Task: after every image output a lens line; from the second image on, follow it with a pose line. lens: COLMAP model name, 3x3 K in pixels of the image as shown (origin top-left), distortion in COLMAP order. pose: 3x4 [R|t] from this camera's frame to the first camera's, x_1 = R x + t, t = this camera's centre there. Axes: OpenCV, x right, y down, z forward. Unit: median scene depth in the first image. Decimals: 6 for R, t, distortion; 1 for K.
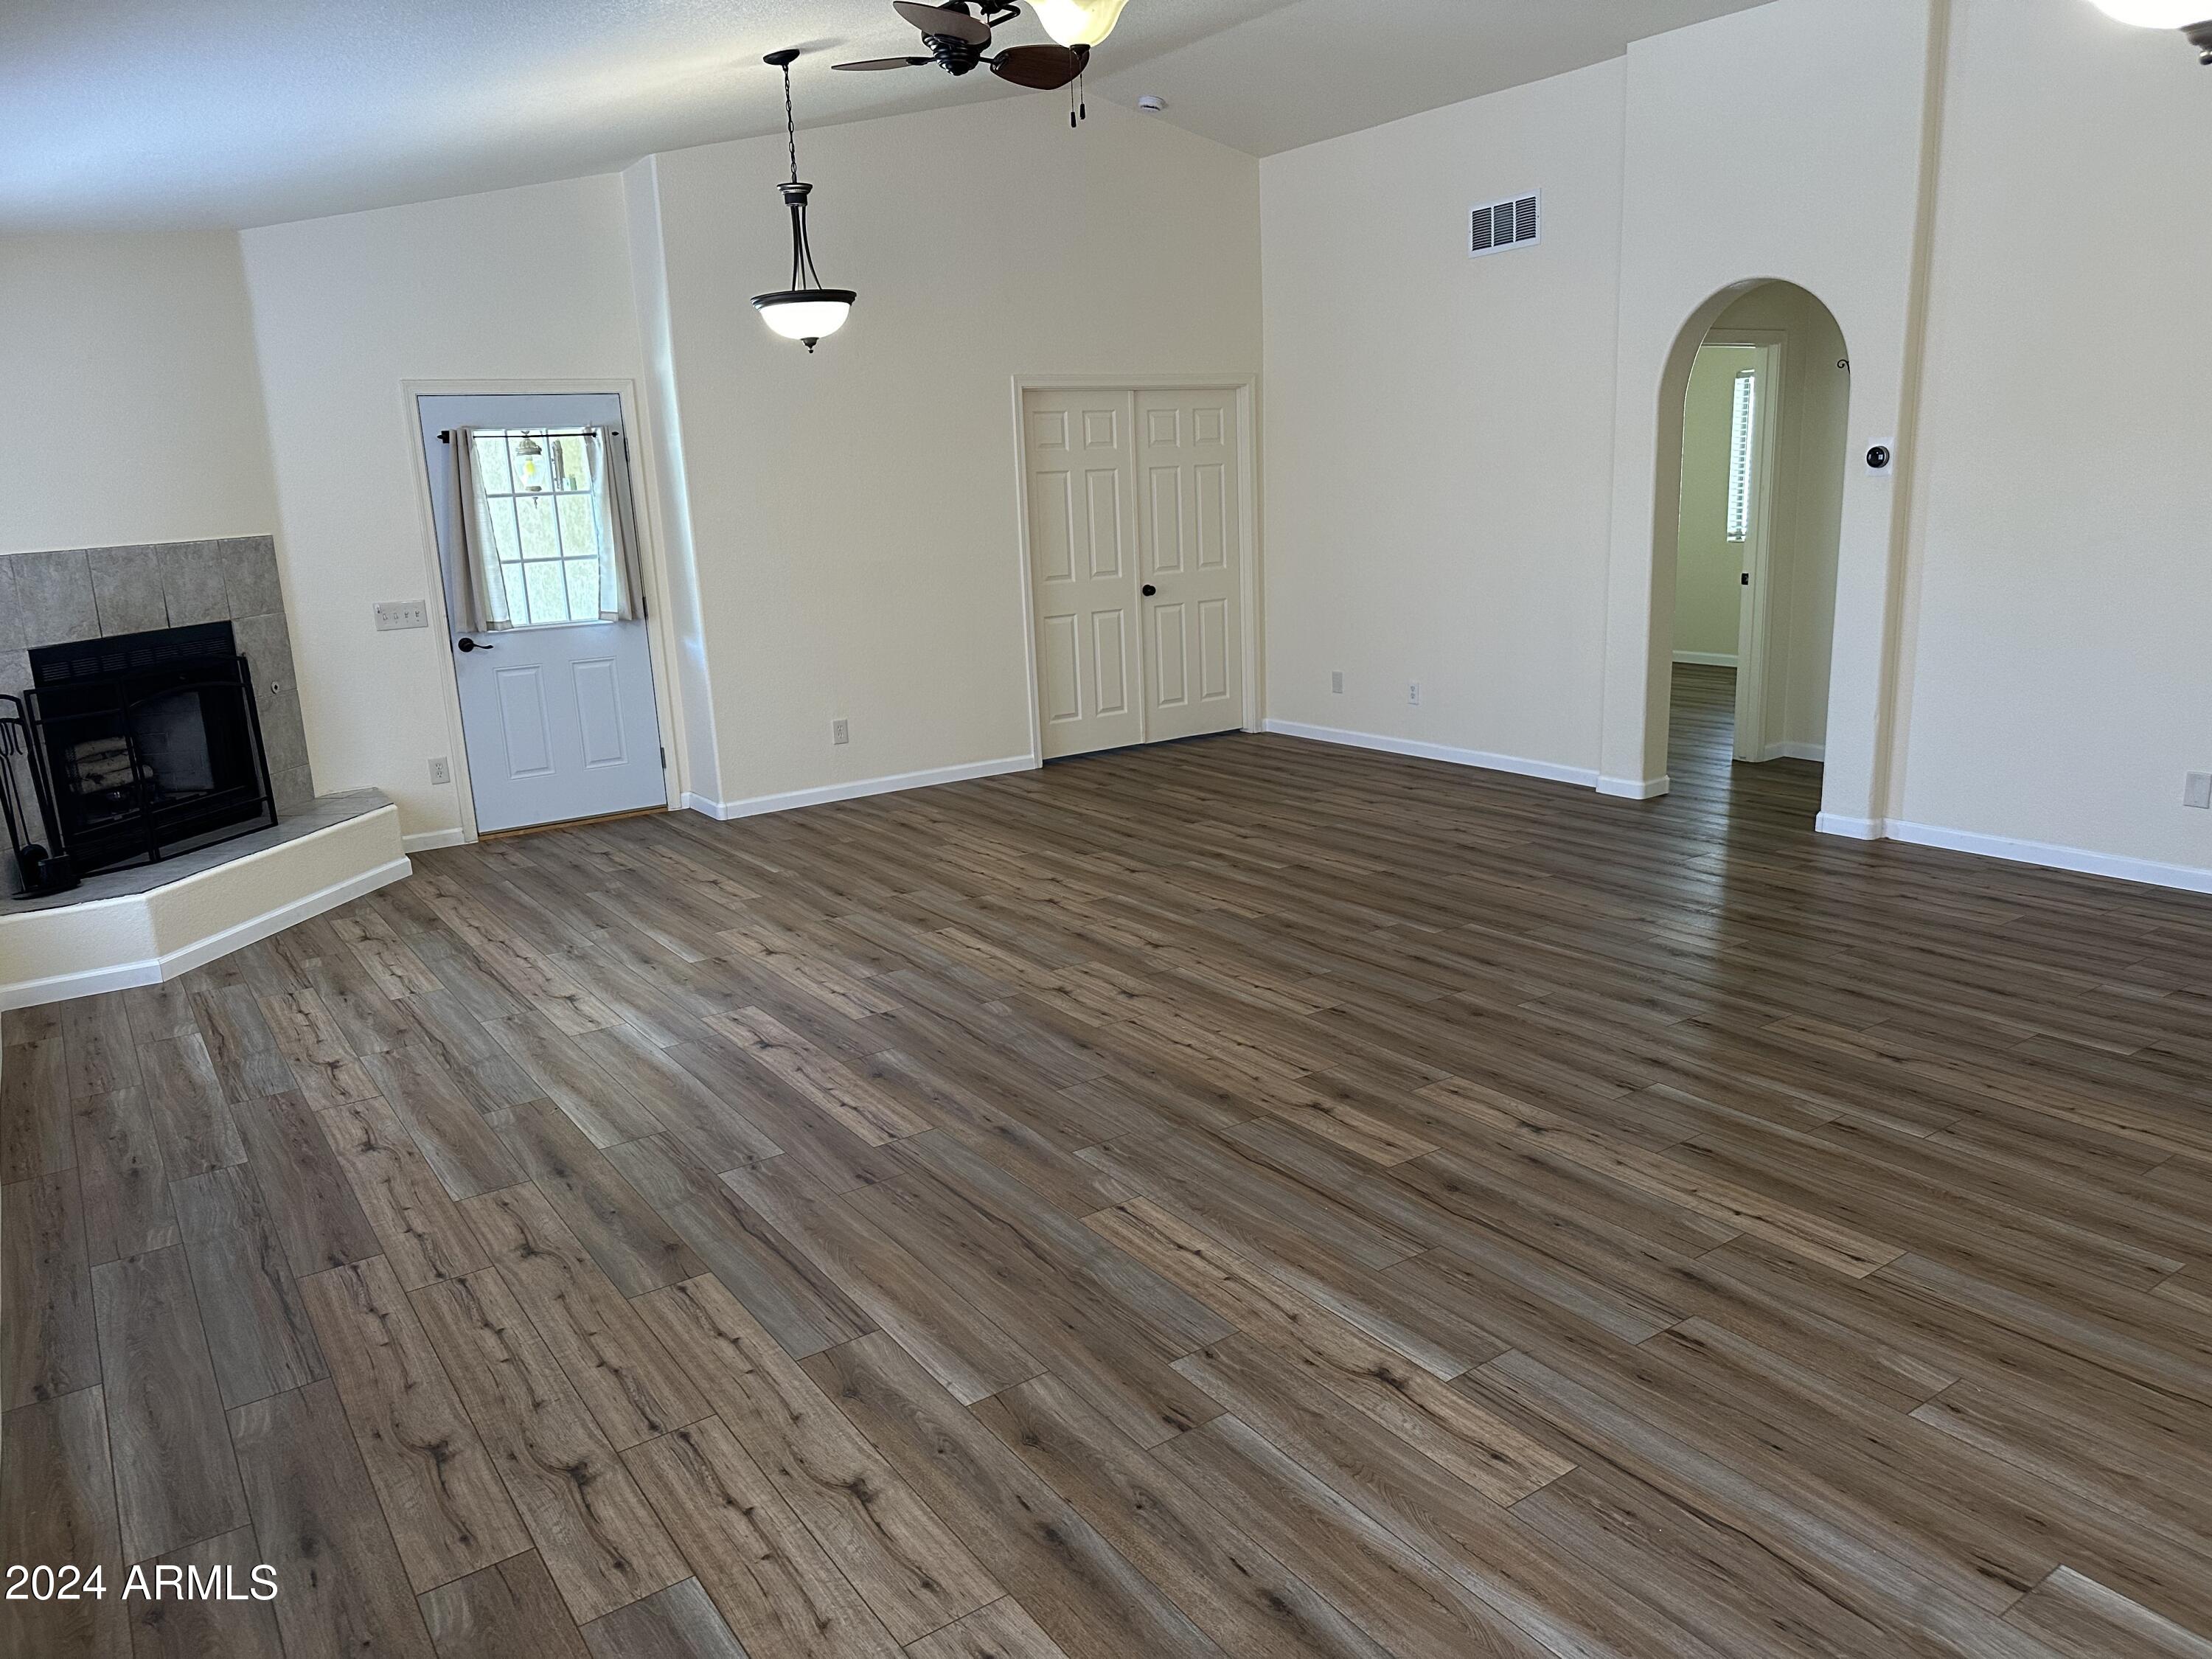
lens RADIAL K [[1557.6, 0, 1117.2], [0, 1557.6, 814.3], [0, 0, 1]] dist [0.077508, -0.093820]
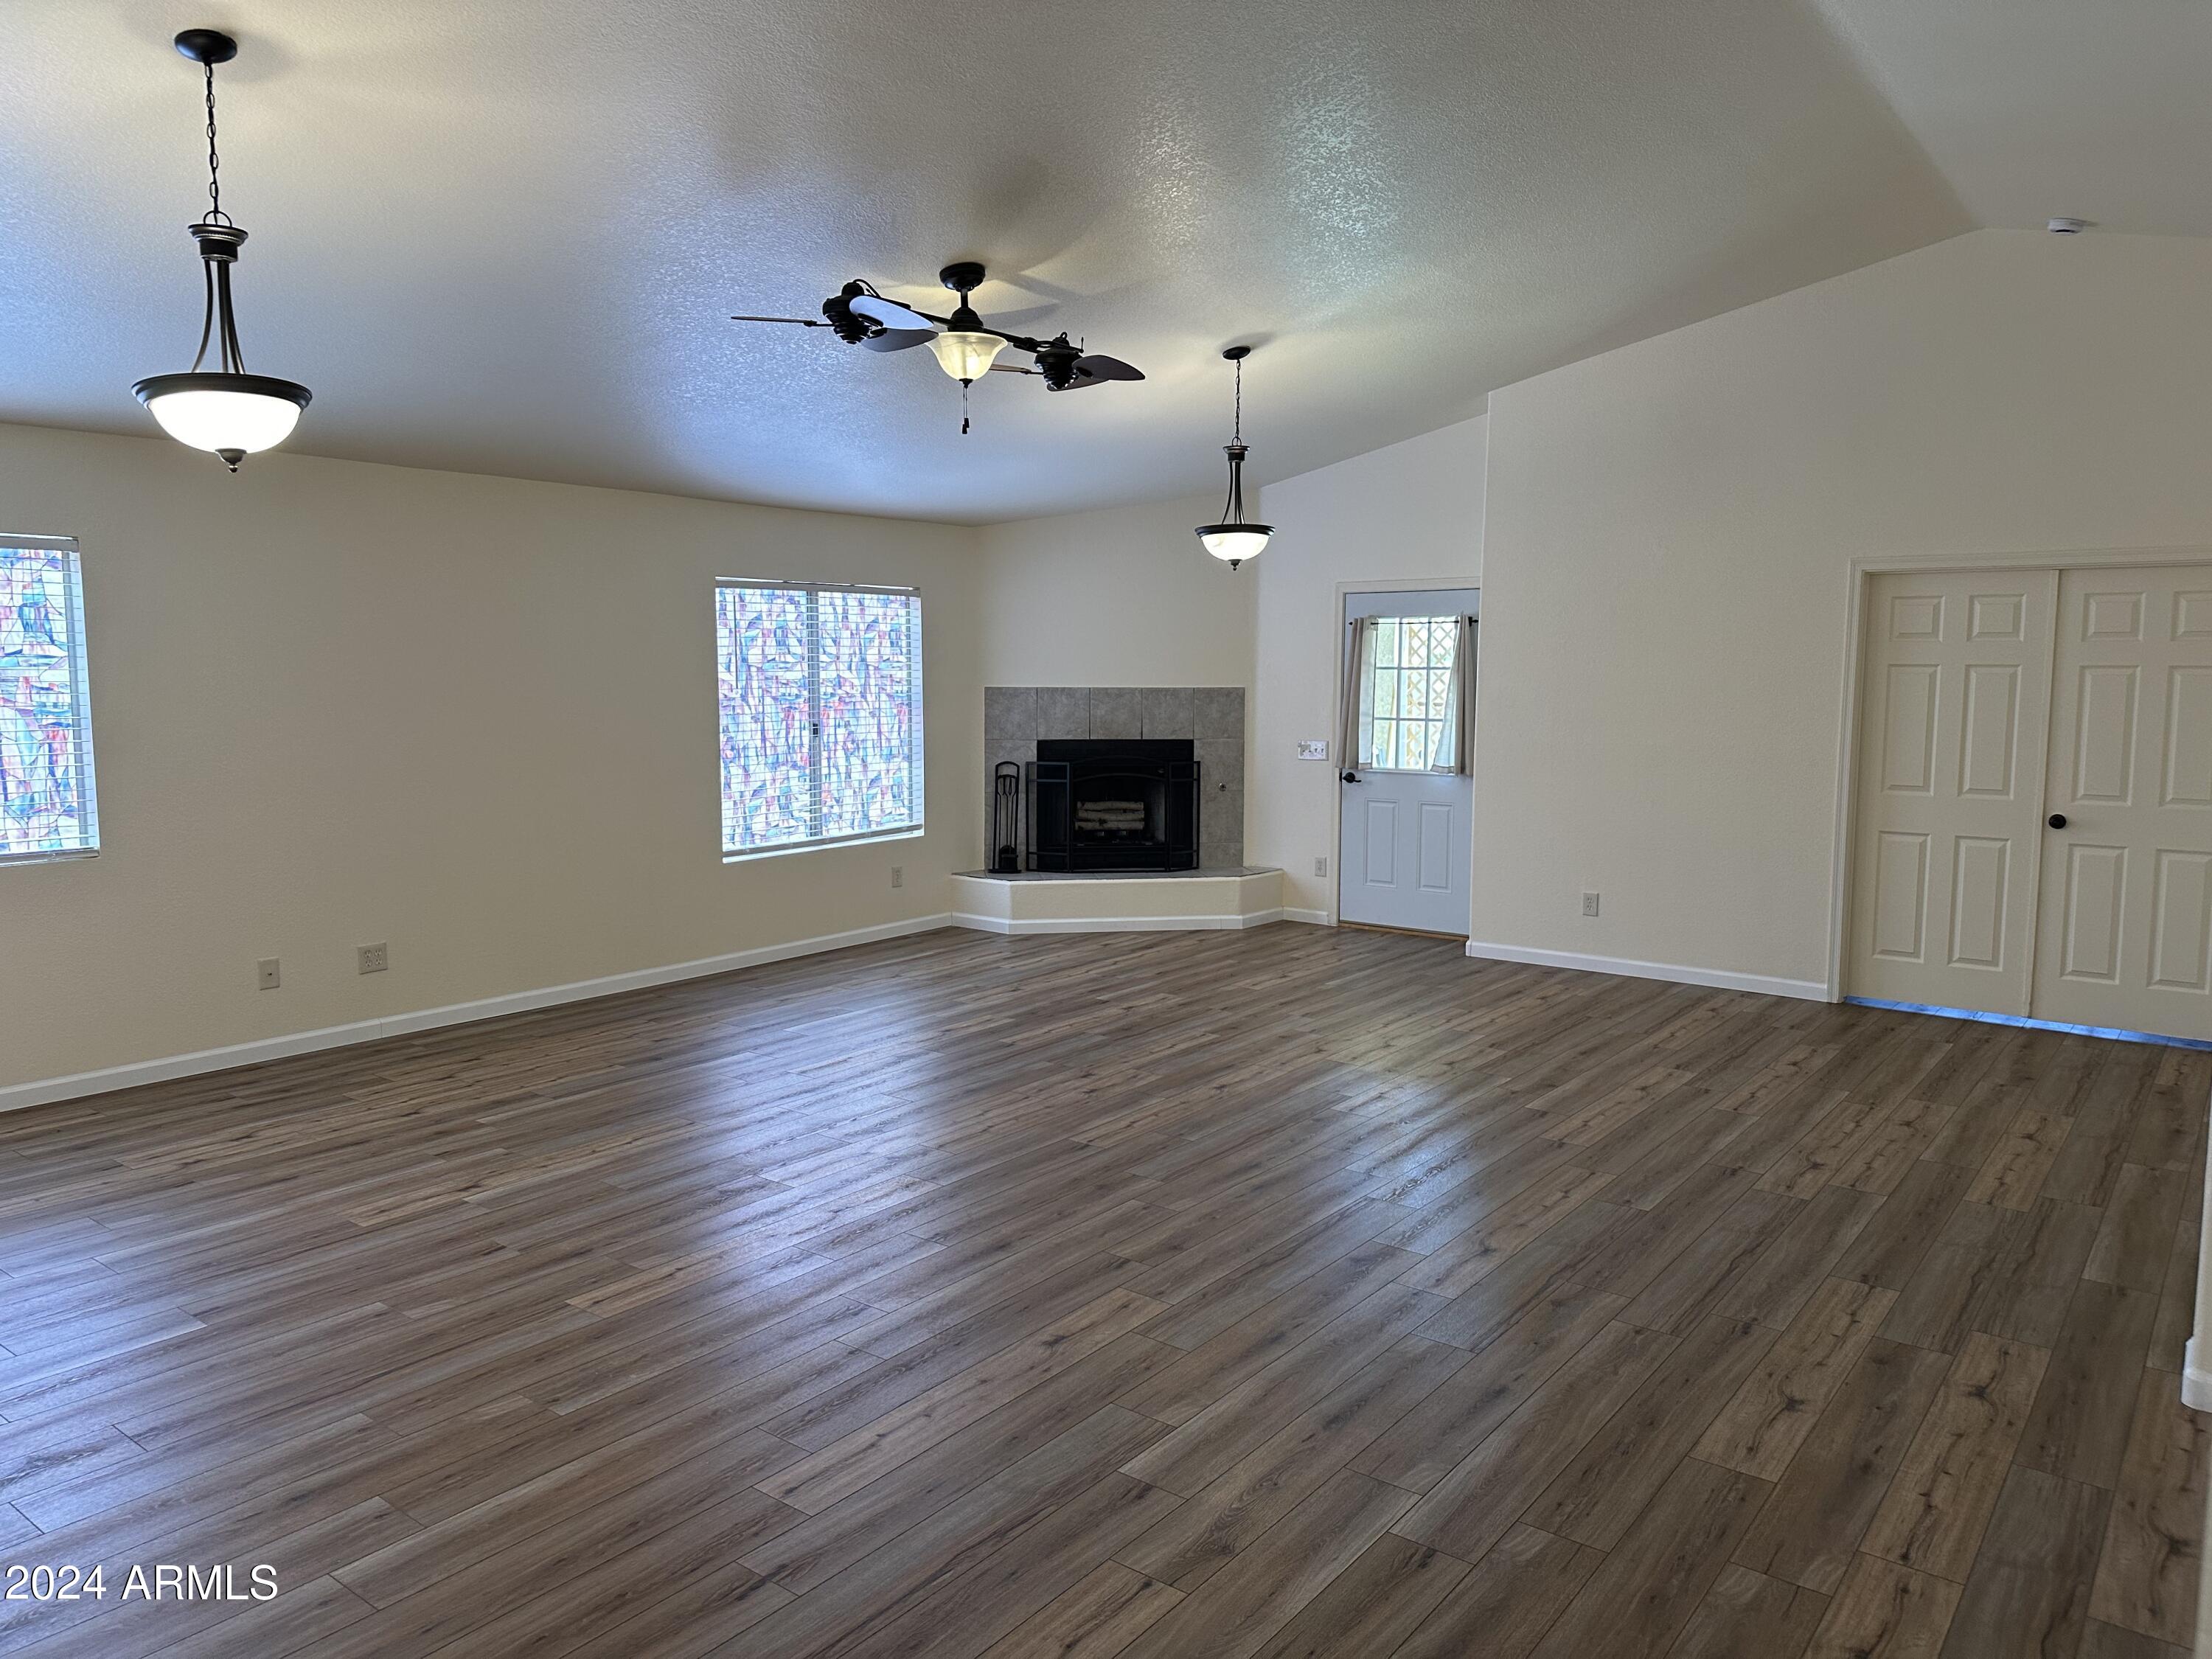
lens RADIAL K [[1557.6, 0, 1117.2], [0, 1557.6, 814.3], [0, 0, 1]] dist [0.077508, -0.093820]
pose [[0.304471, 0.137042, -0.942612, 1.011646], [-0.222935, 0.972363, 0.069358, -0.164412], [0.926065, 0.189024, 0.326608, 0.521849]]
